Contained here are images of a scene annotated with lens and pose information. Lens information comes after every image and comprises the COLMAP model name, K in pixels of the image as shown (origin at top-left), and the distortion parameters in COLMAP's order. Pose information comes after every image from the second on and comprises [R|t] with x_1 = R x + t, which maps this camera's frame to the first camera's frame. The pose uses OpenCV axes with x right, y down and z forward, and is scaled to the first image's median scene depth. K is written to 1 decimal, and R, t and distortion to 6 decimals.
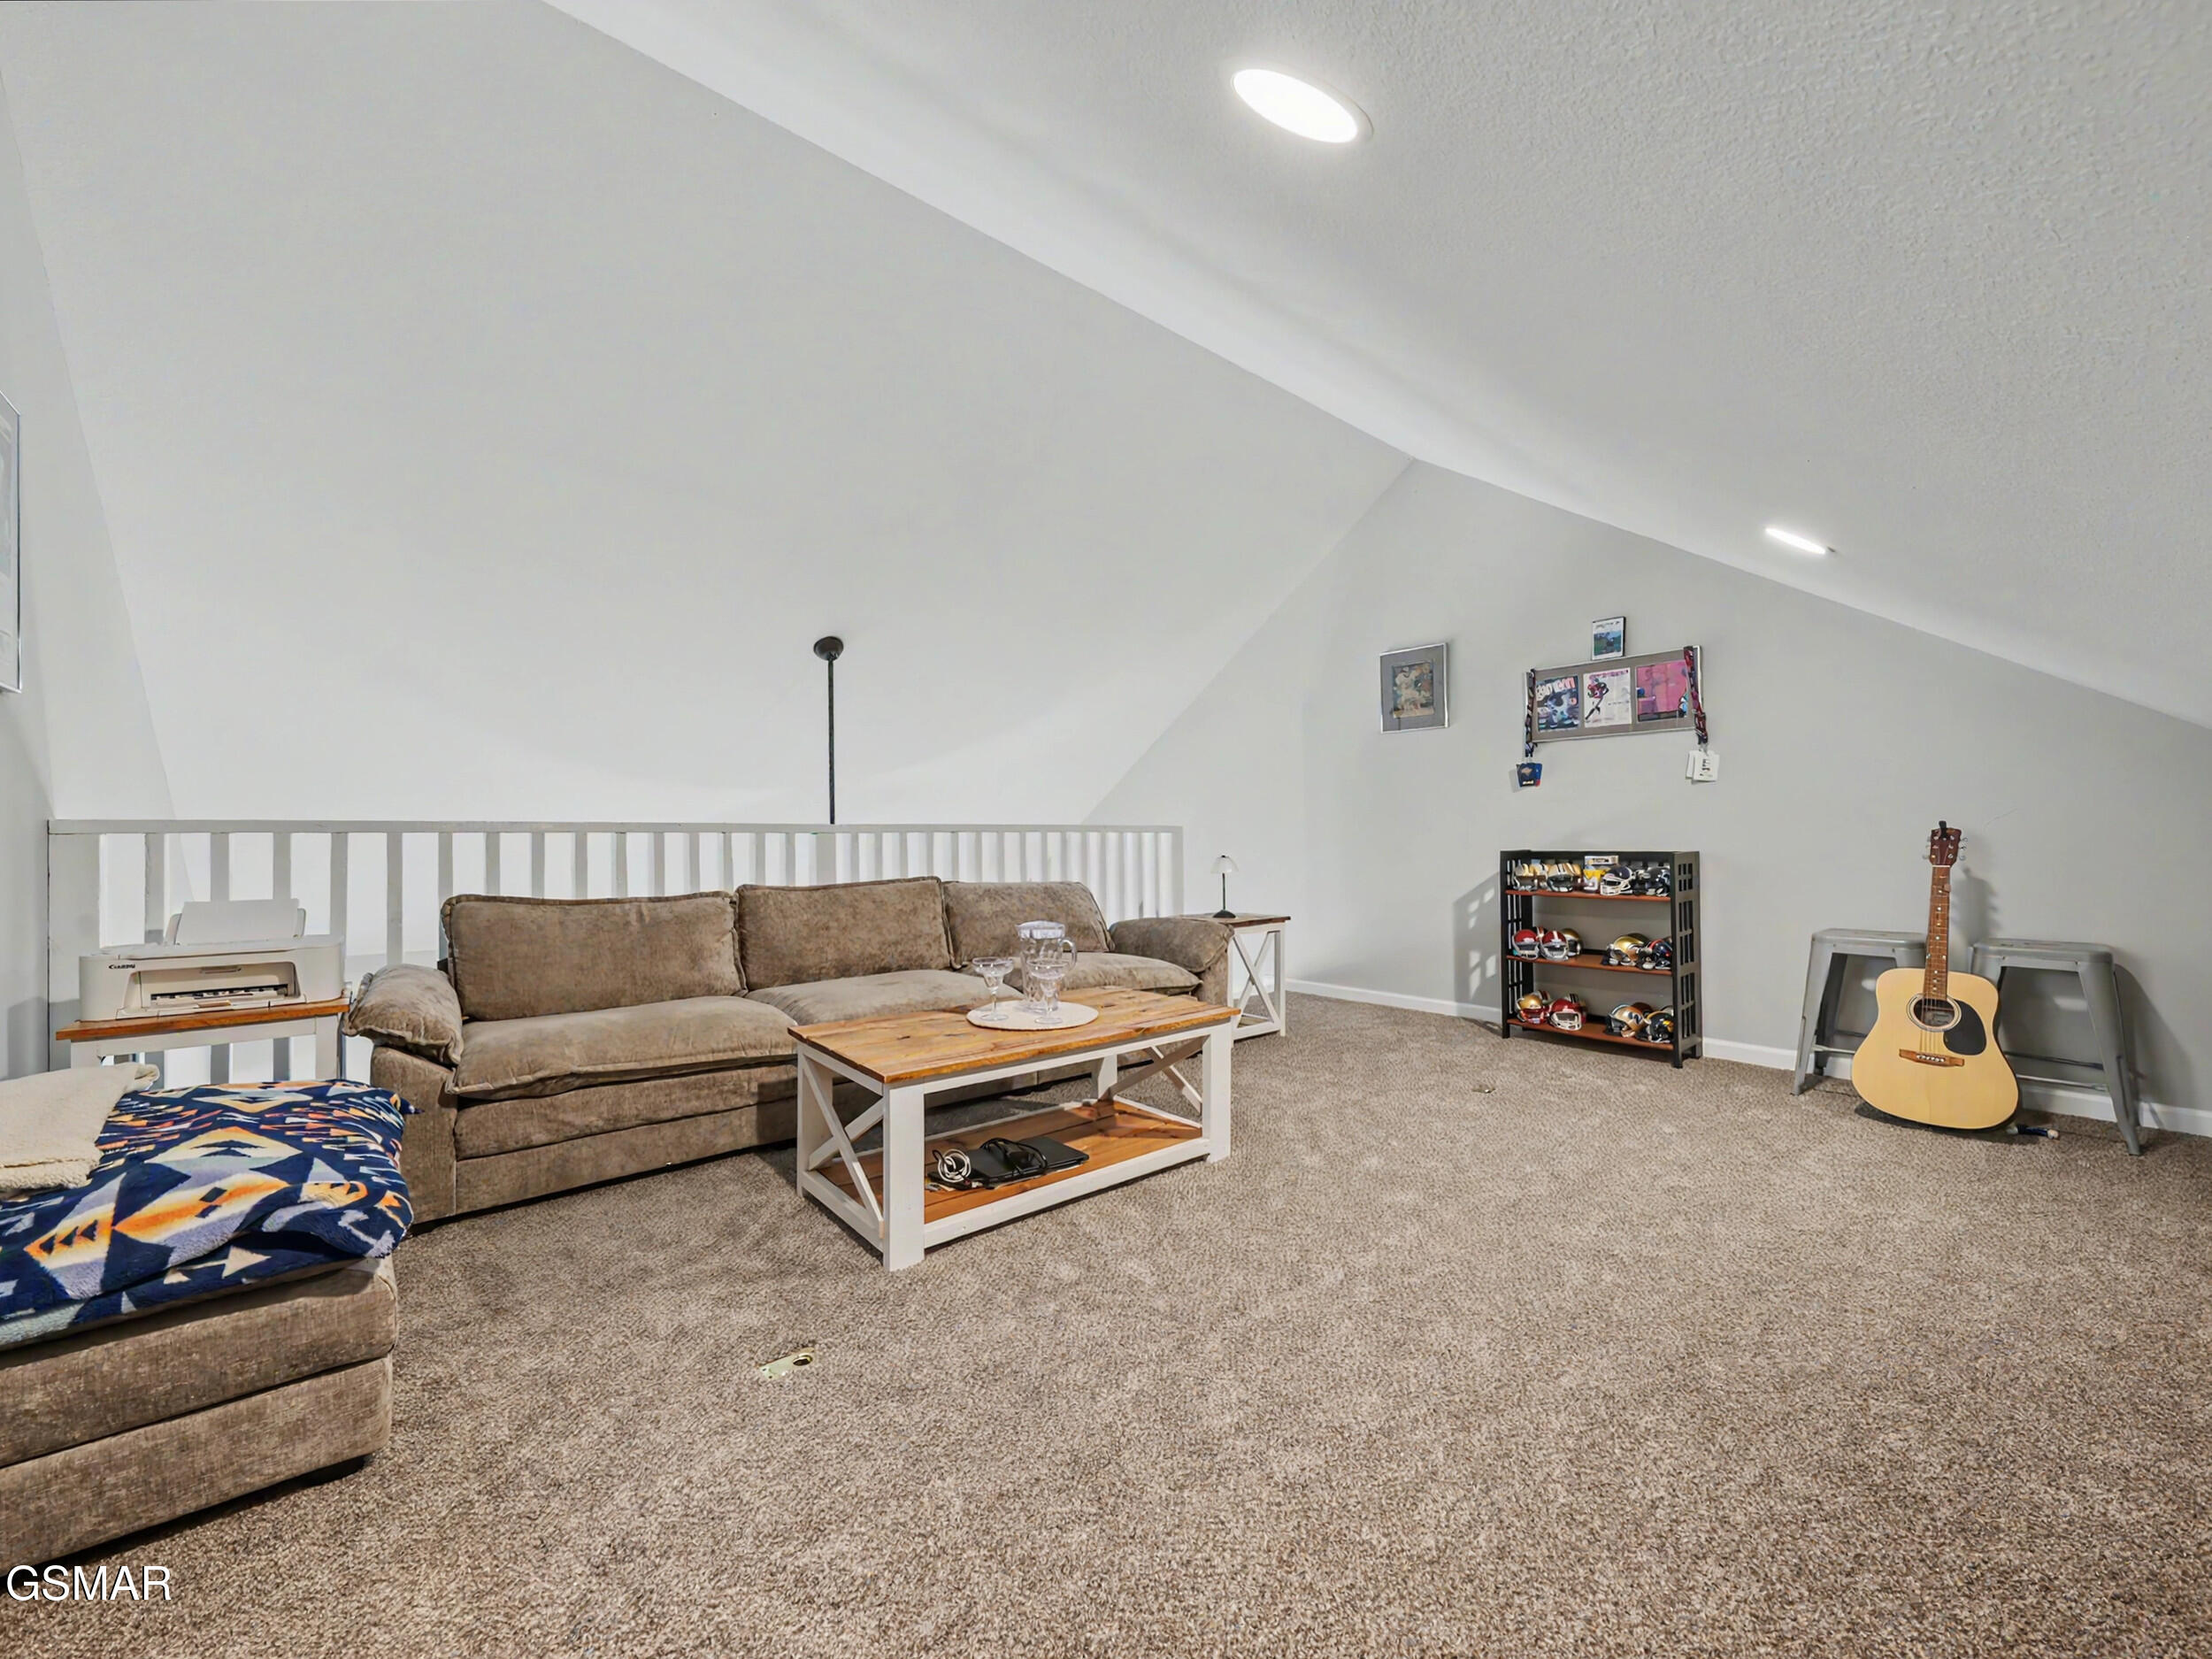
lens RADIAL K [[894.4, 0, 1088.8], [0, 894.4, 825.2], [0, 0, 1]] dist [0.003402, -0.000025]
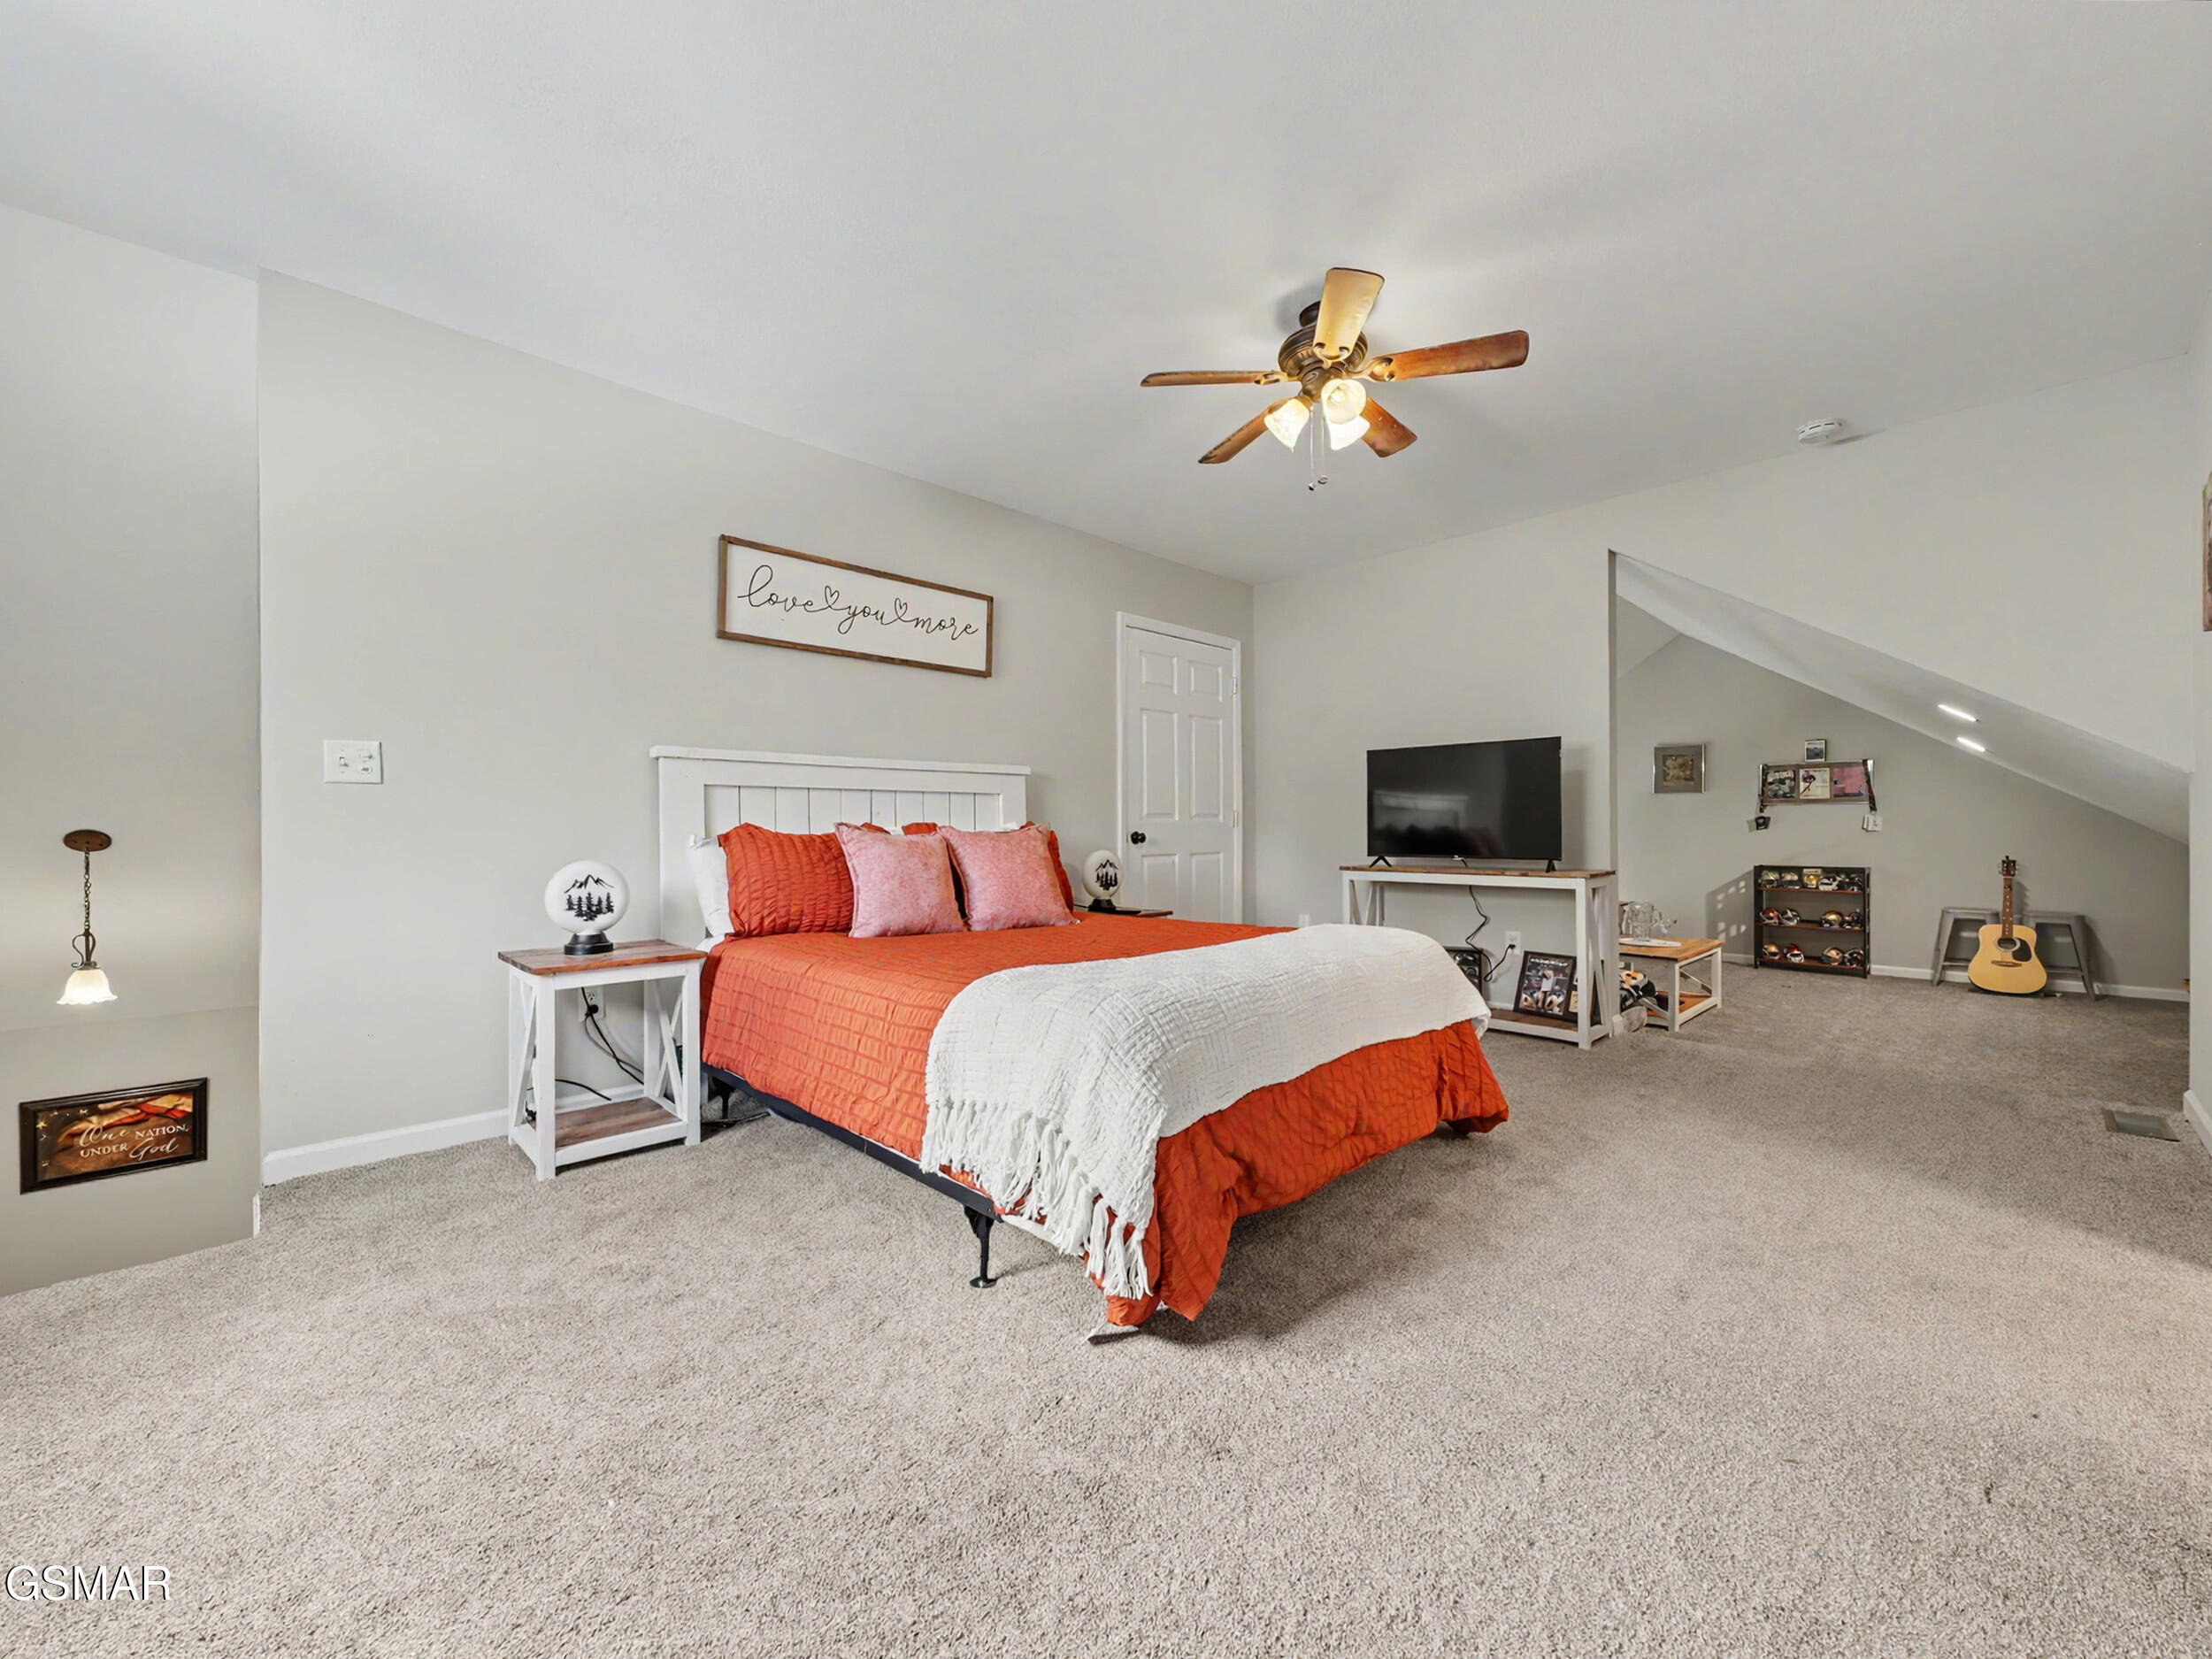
lens RADIAL K [[894.4, 0, 1095.7], [0, 894.4, 827.8], [0, 0, 1]] dist [0.003402, -0.000025]
pose [[0.997697, 0.004810, 0.067664, -1.075231], [-0.005437, 0.999944, 0.009078, -0.062556], [-0.067616, -0.009425, 0.997667, -0.779631]]
